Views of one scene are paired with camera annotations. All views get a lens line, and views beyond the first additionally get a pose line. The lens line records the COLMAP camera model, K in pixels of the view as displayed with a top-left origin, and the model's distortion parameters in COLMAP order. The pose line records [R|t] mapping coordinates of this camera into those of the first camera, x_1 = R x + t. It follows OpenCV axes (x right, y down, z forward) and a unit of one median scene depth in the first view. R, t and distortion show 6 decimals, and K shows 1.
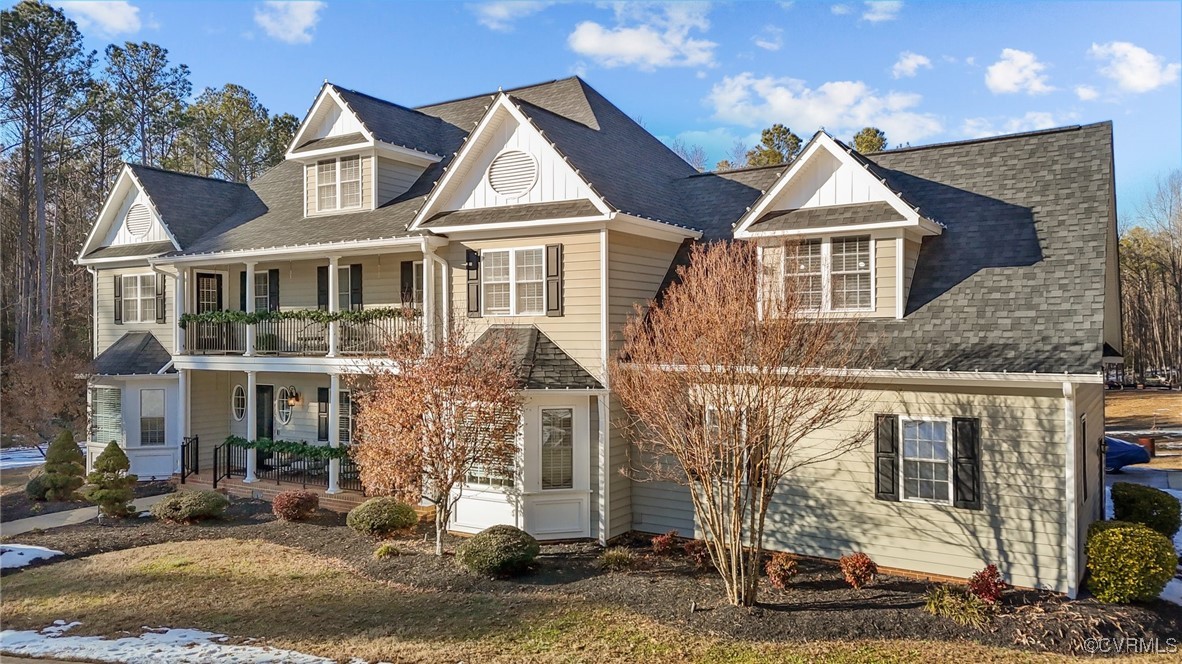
lens RADIAL K [[852.4, 0, 591.3], [0, 852.4, 326.8], [0, 0, 1]] dist [0.039023, -0.013350]
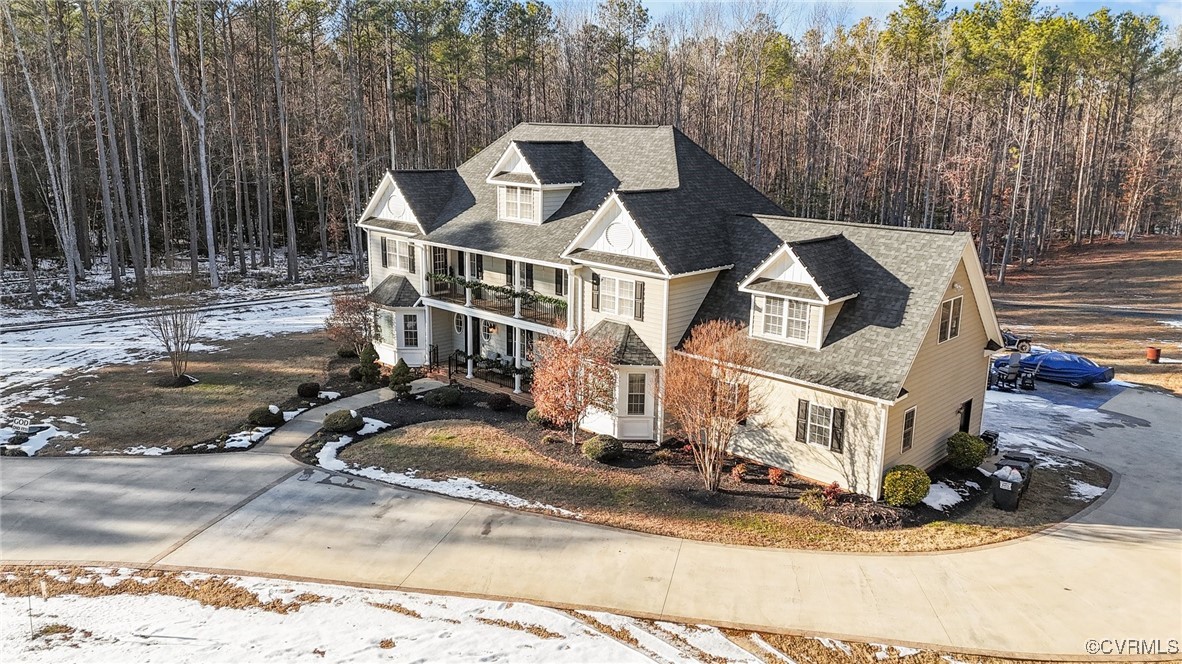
lens RADIAL K [[852.4, 0, 595.4], [0, 852.4, 332.8], [0, 0, 1]] dist [0.039023, -0.013350]
pose [[0.984569, 0.061627, -0.163785, 0.162468], [-0.020100, 0.969570, 0.243987, -0.424736], [0.173838, -0.236930, 0.955848, -0.736836]]
